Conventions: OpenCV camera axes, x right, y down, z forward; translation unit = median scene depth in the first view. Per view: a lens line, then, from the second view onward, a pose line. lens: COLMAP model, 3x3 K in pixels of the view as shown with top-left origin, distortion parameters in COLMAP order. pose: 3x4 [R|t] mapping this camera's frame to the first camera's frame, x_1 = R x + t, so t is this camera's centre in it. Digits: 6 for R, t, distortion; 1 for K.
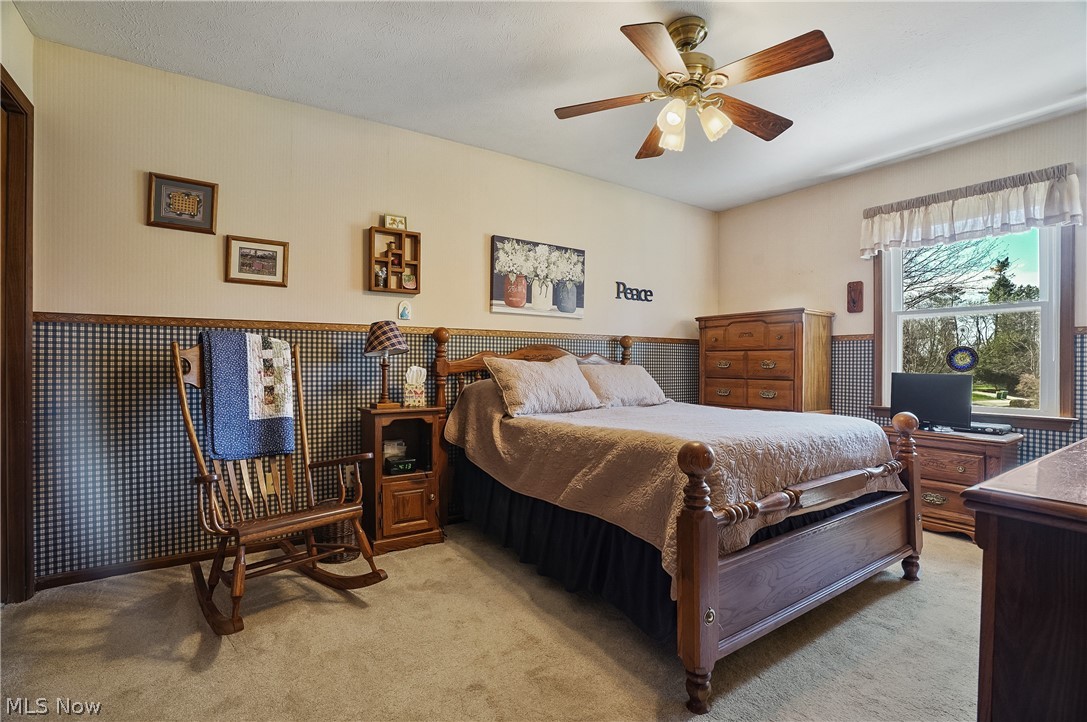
lens RADIAL K [[501.1, 0, 543.5], [0, 501.1, 356.3], [0, 0, 1]] dist [-0.075554, 0.026784]
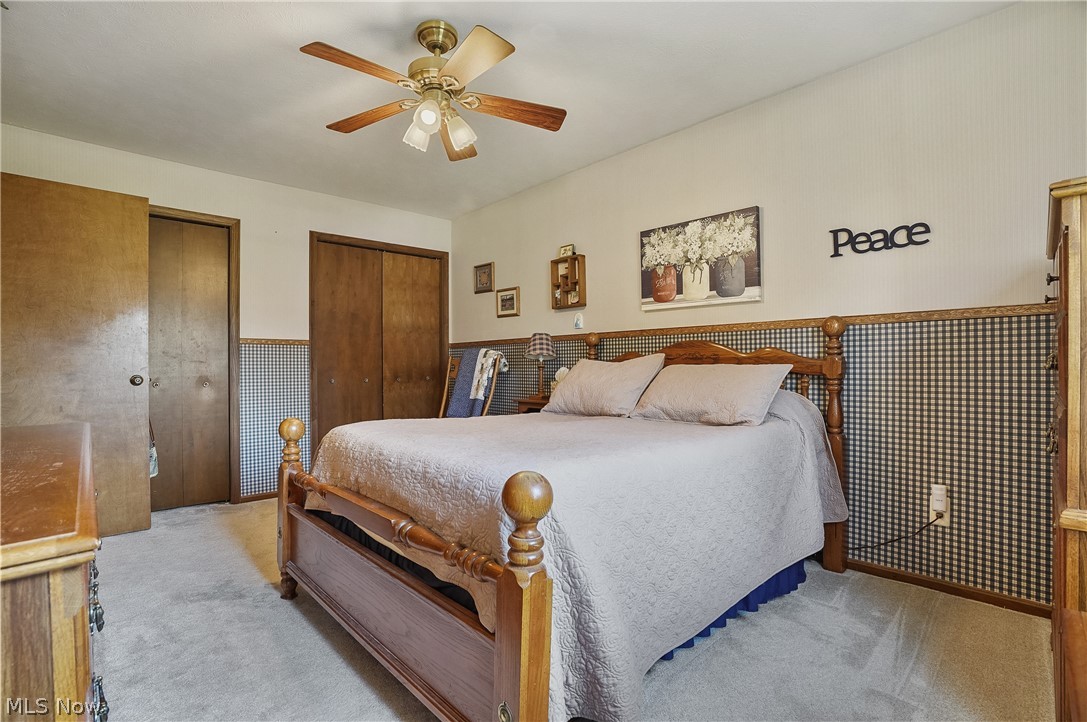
lens RADIAL K [[501.1, 0, 543.5], [0, 501.1, 356.3], [0, 0, 1]] dist [-0.075554, 0.026784]
pose [[0.169900, -0.018189, -0.985293, 0.792784], [0.028712, 0.999497, -0.013501, 0.006387], [0.985043, -0.025996, 0.170336, 0.623733]]
